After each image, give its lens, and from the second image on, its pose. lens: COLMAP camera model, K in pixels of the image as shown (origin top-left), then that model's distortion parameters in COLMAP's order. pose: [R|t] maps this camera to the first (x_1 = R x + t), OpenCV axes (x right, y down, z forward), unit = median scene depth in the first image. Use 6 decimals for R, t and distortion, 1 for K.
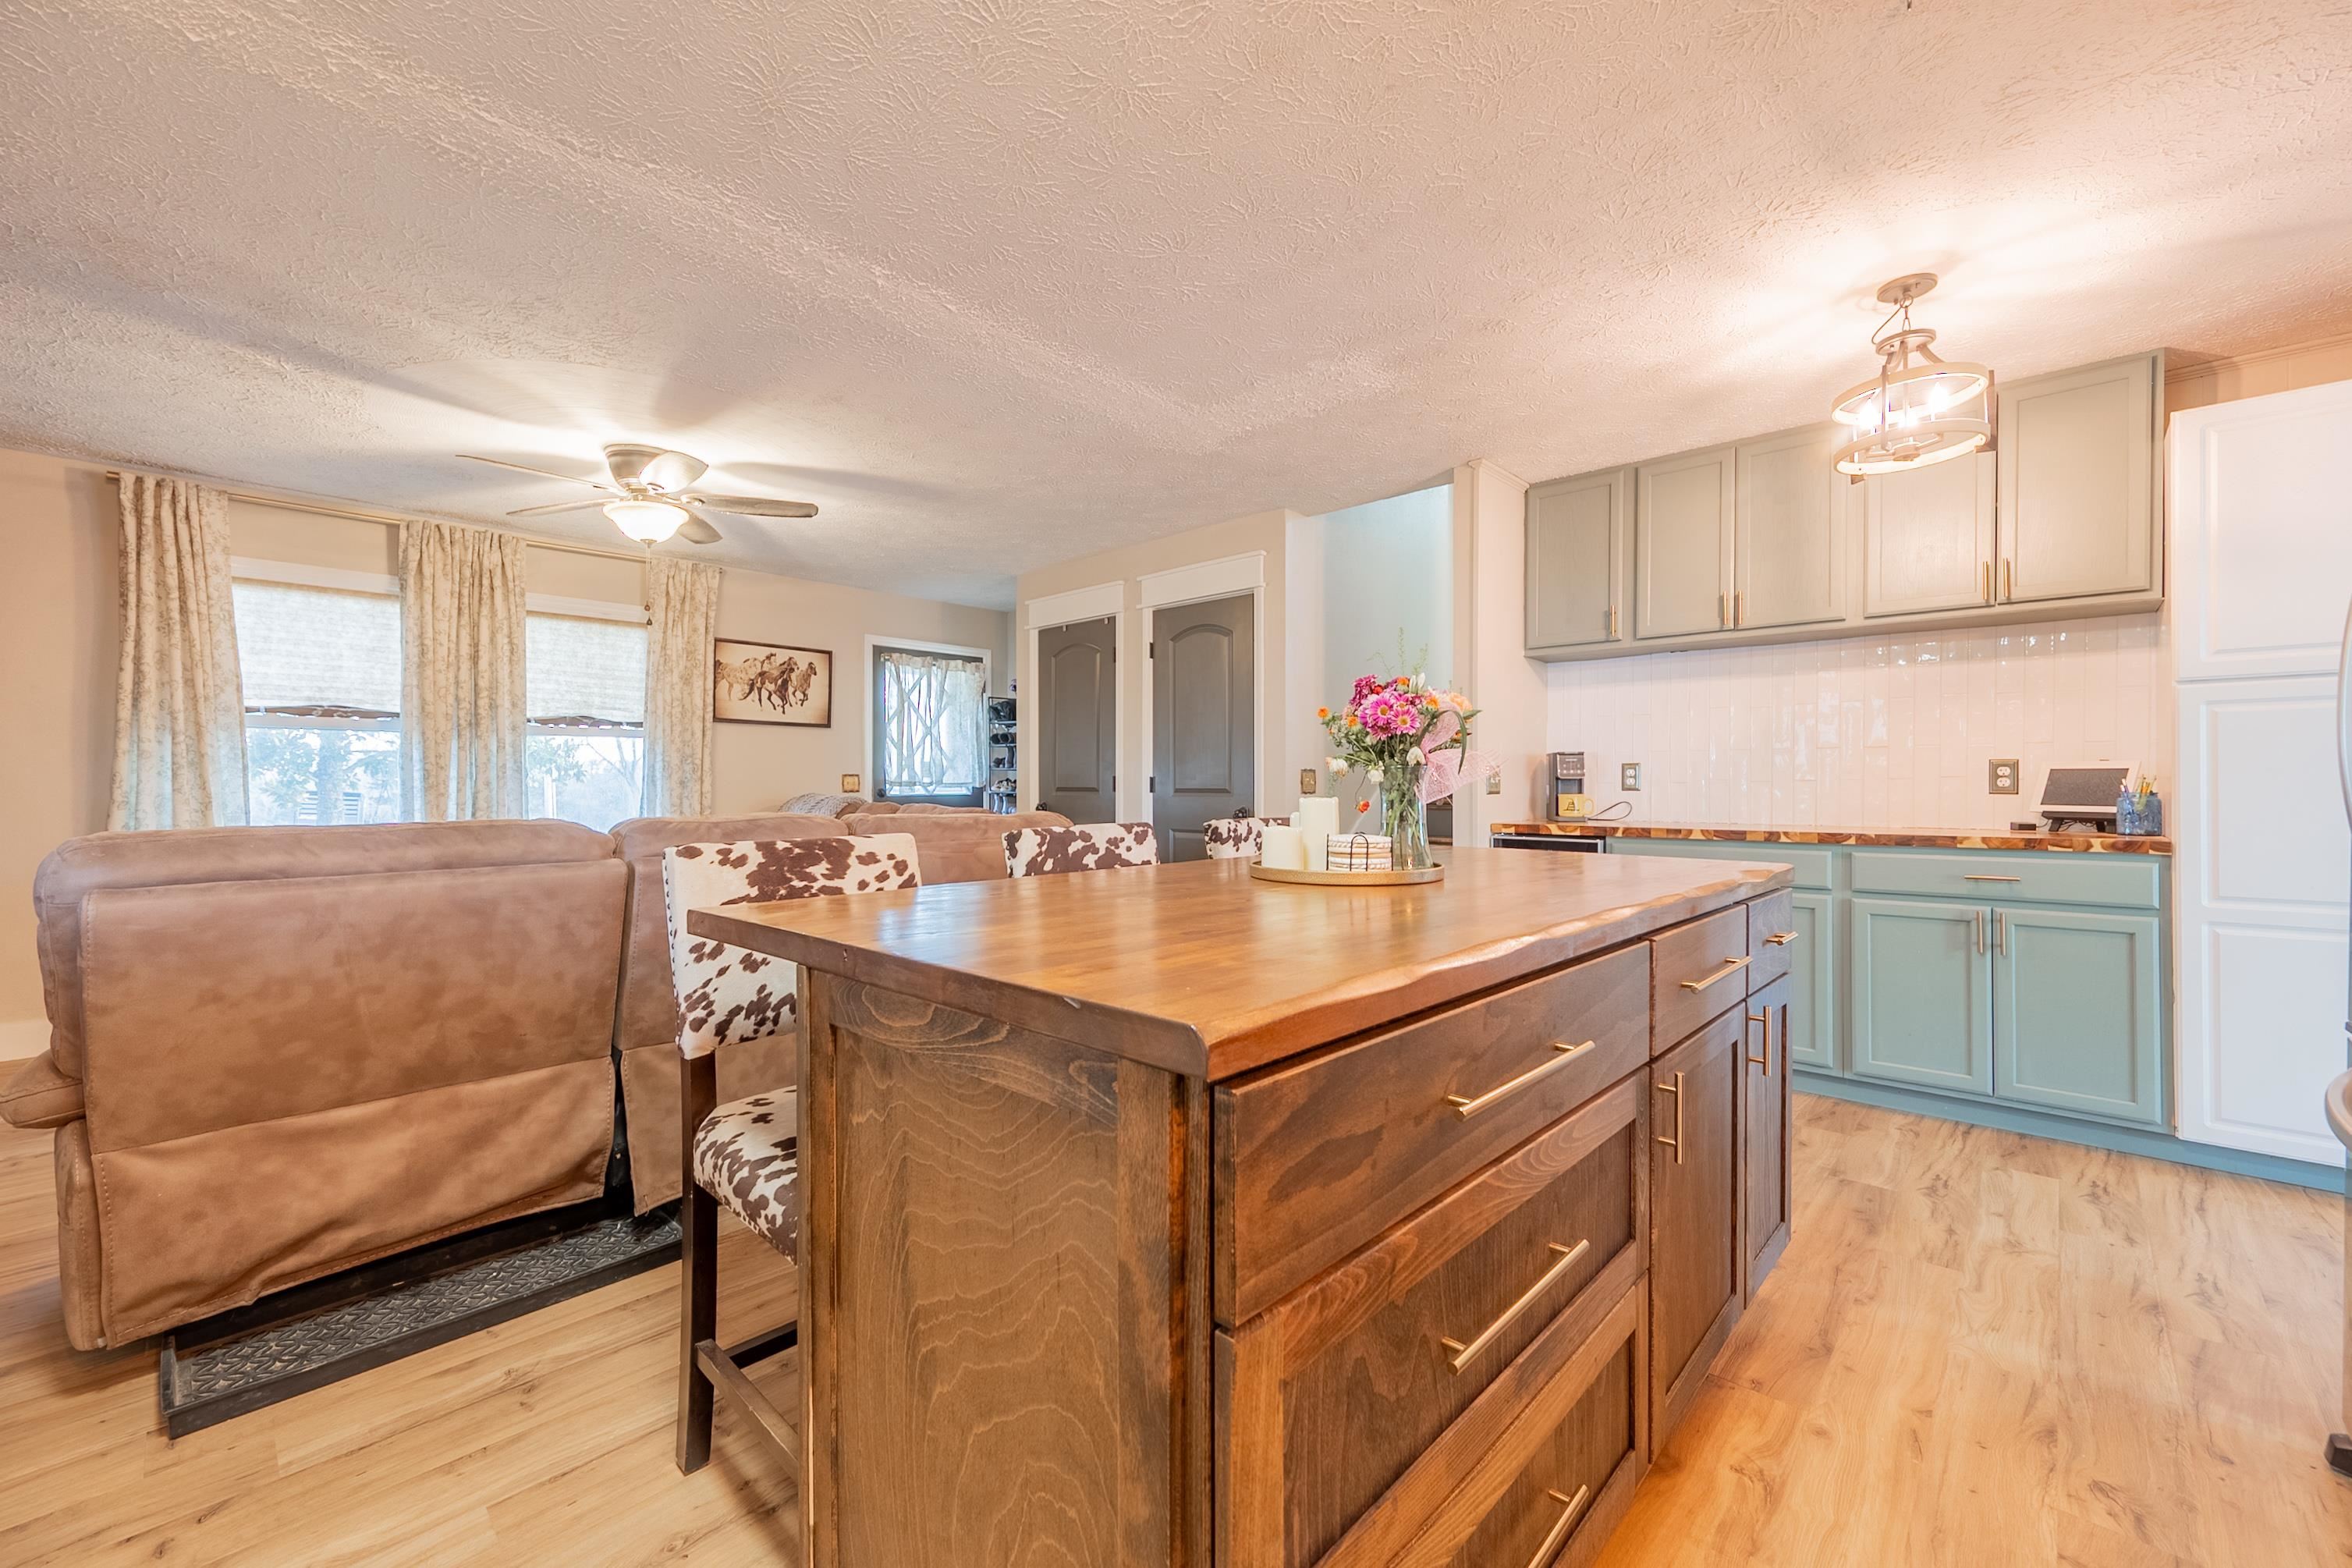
lens RADIAL K [[952.4, 0, 1191.1], [0, 952.4, 781.7], [0, 0, 1]] dist [0.007992, -0.001494]
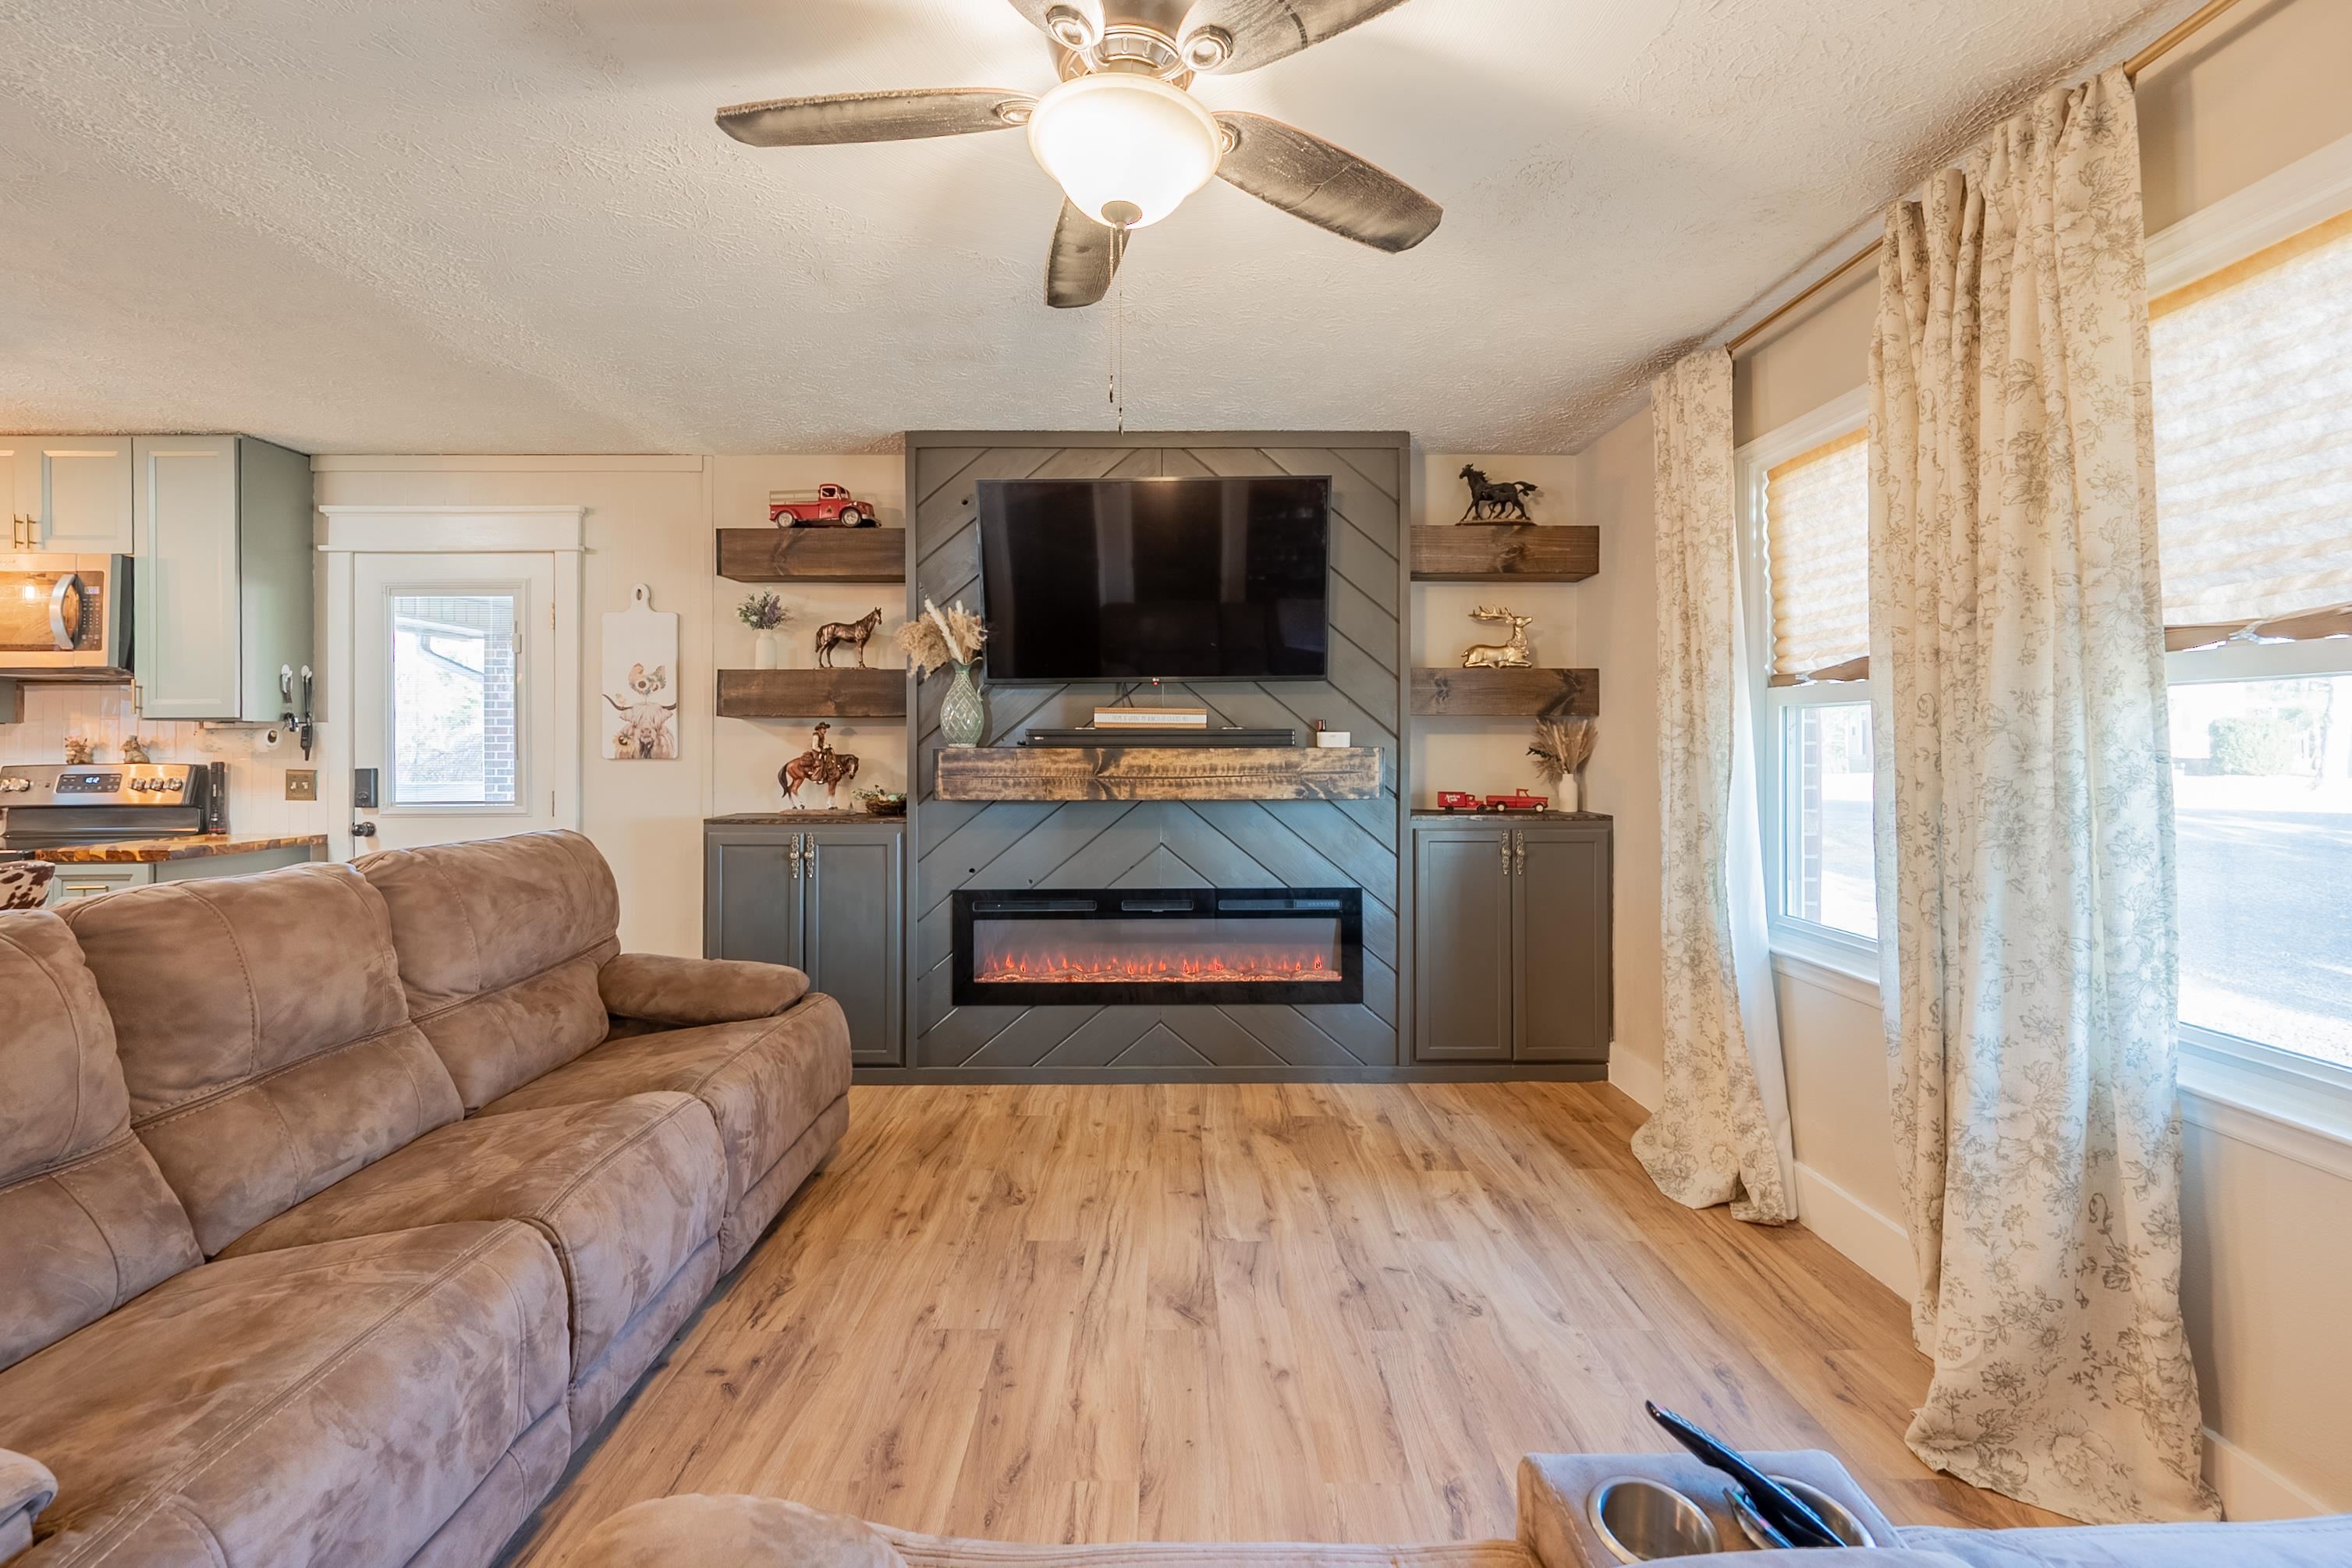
lens RADIAL K [[952.4, 0, 1155.6], [0, 952.4, 738.4], [0, 0, 1]] dist [0.007992, -0.001494]
pose [[-0.731421, -0.002136, -0.681923, -0.345783], [0.004343, 0.999960, -0.007791, -0.042410], [0.681912, -0.008660, -0.731383, 1.394926]]
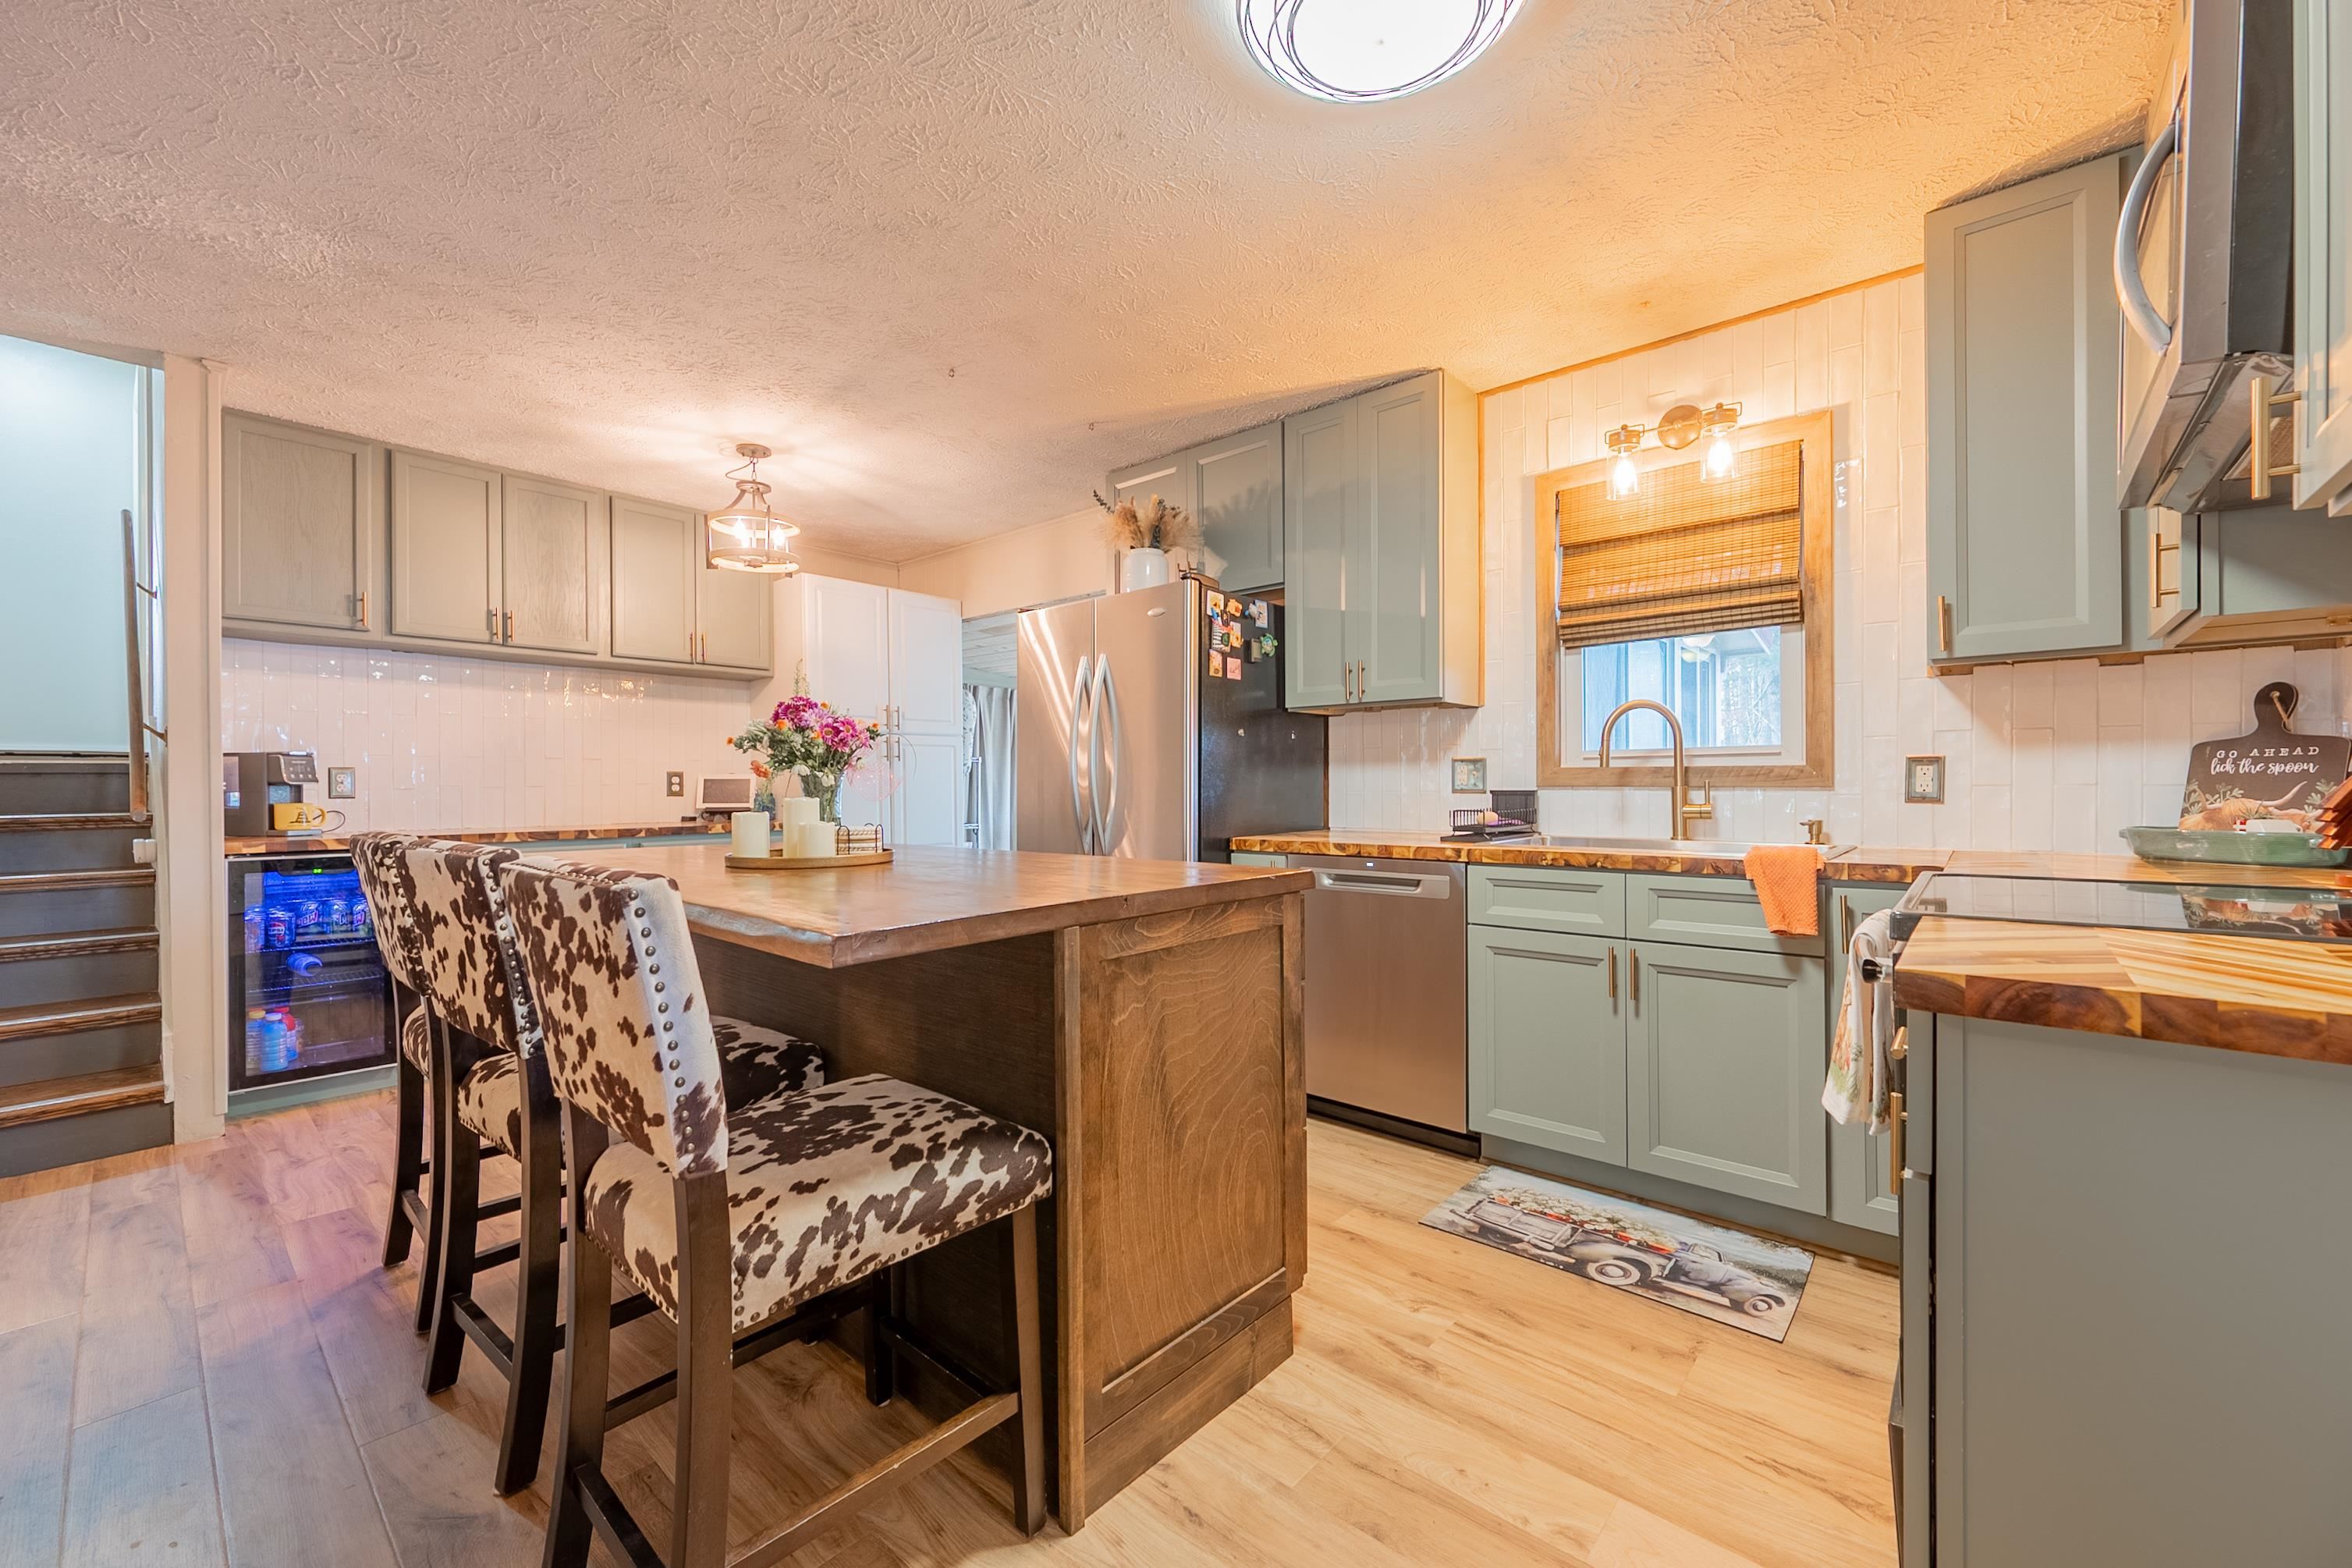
lens RADIAL K [[952.4, 0, 1172.8], [0, 952.4, 786.5], [0, 0, 1]] dist [0.007992, -0.001494]
pose [[-0.036571, 0.001036, 0.999331, -0.527845], [0.005013, 0.999987, -0.000853, 0.003533], [-0.999318, 0.004978, -0.036576, 0.291722]]
